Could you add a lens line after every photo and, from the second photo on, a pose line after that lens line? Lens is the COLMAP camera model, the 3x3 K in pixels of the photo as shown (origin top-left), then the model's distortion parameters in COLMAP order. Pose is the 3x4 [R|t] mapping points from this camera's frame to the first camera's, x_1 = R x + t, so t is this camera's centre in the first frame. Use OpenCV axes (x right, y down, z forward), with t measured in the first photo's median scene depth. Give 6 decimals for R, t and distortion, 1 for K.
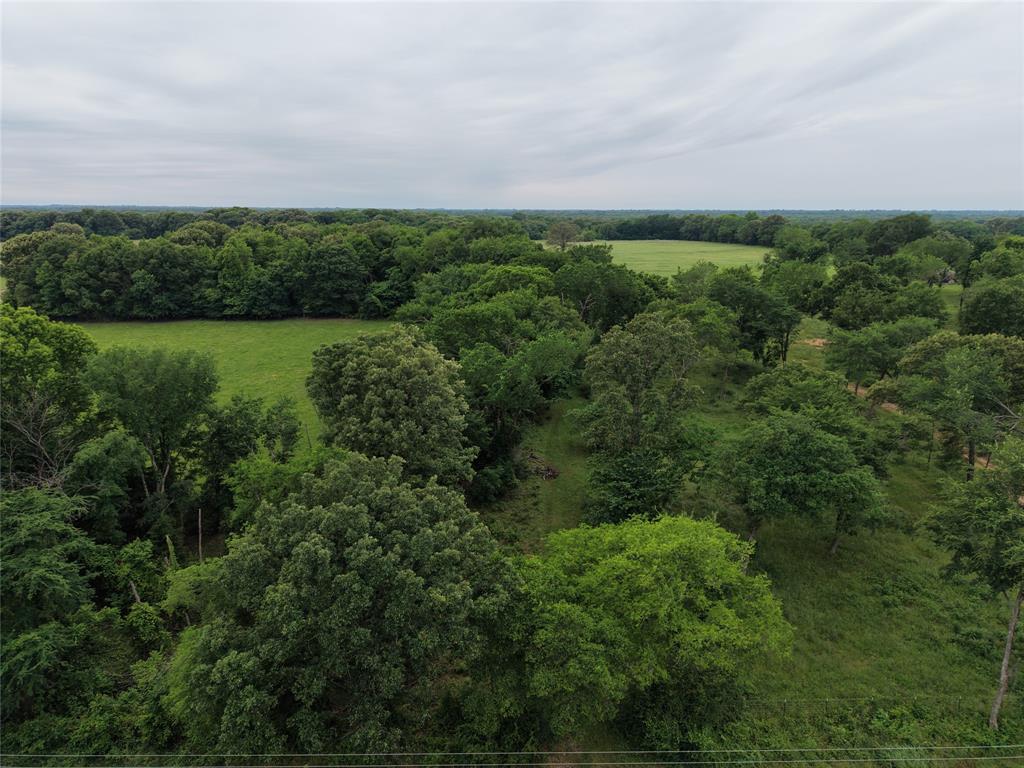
lens RADIAL K [[678.6, 0, 507.6], [0, 678.6, 380.4], [0, 0, 1]] dist [0.023851, -0.019193]
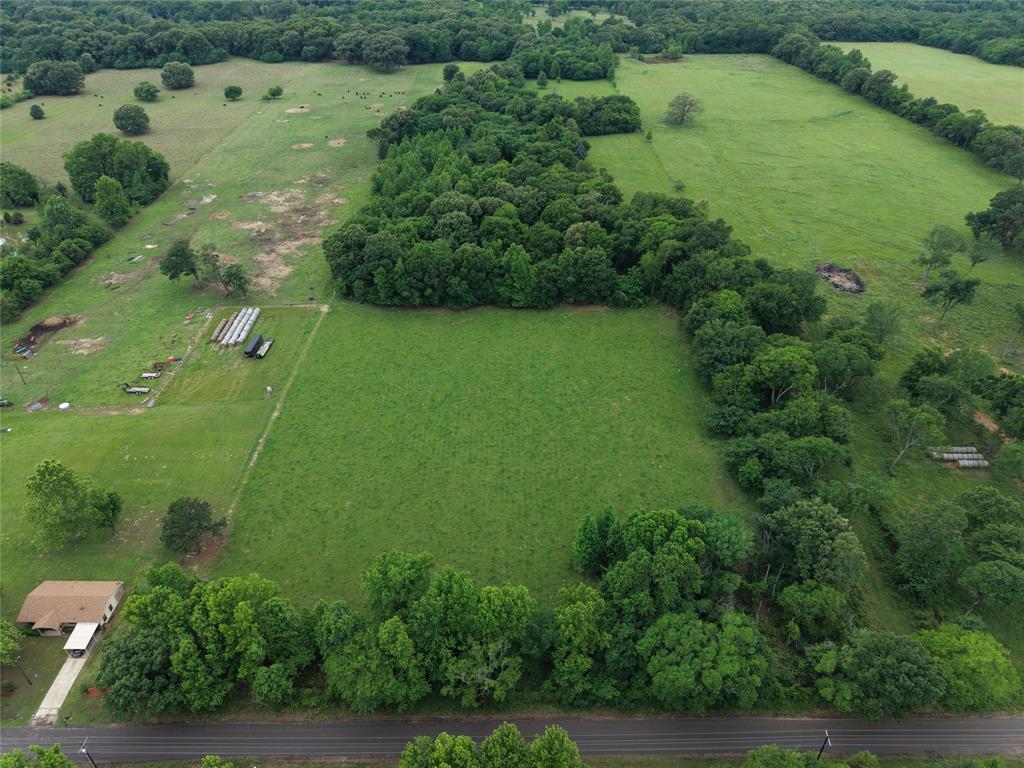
lens RADIAL K [[678.6, 0, 508.7], [0, 678.6, 378.5], [0, 0, 1]] dist [0.023851, -0.019193]
pose [[0.999968, 0.005623, -0.005671, -0.415423], [-0.003244, 0.934871, 0.354973, -0.442903], [0.007298, -0.354943, 0.934860, -0.320551]]
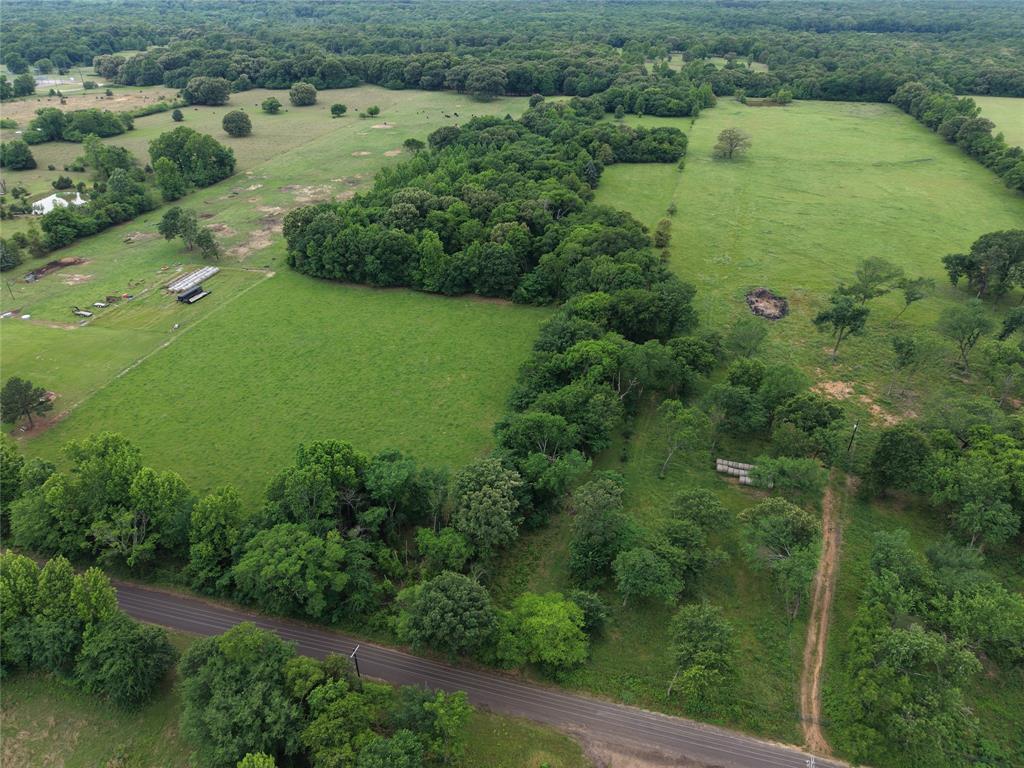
lens RADIAL K [[678.6, 0, 510.9], [0, 678.6, 381.0], [0, 0, 1]] dist [0.023851, -0.019193]
pose [[0.959686, 0.146319, -0.239986, 0.139729], [-0.068511, 0.949838, 0.305146, -0.366523], [0.272597, -0.276402, 0.921571, -0.336038]]
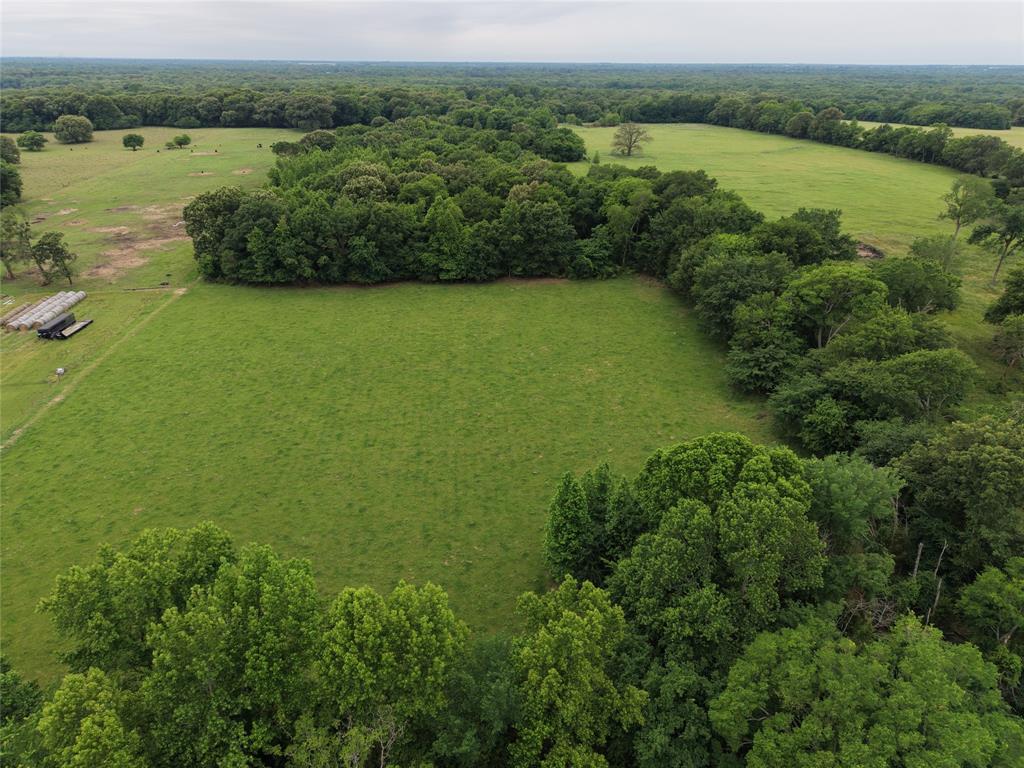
lens RADIAL K [[678.6, 0, 508.4], [0, 678.6, 378.6], [0, 0, 1]] dist [0.023851, -0.019193]
pose [[0.997218, -0.030120, 0.068180, -0.388772], [0.016601, 0.981492, 0.190784, -0.141857], [-0.072664, -0.189121, 0.979261, -0.022072]]
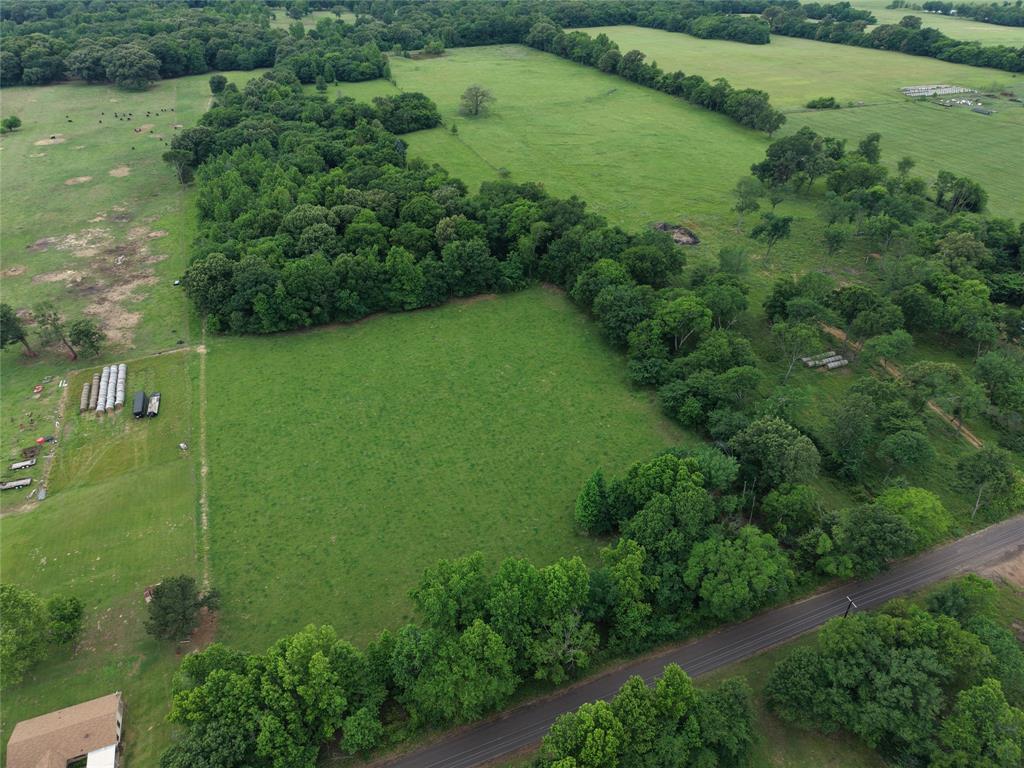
lens RADIAL K [[678.6, 0, 505.7], [0, 678.6, 381.3], [0, 0, 1]] dist [0.023851, -0.019193]
pose [[0.935816, -0.205363, 0.286486, -0.645001], [0.088772, 0.923865, 0.372280, -0.448600], [-0.341127, -0.322954, 0.882798, -0.302318]]
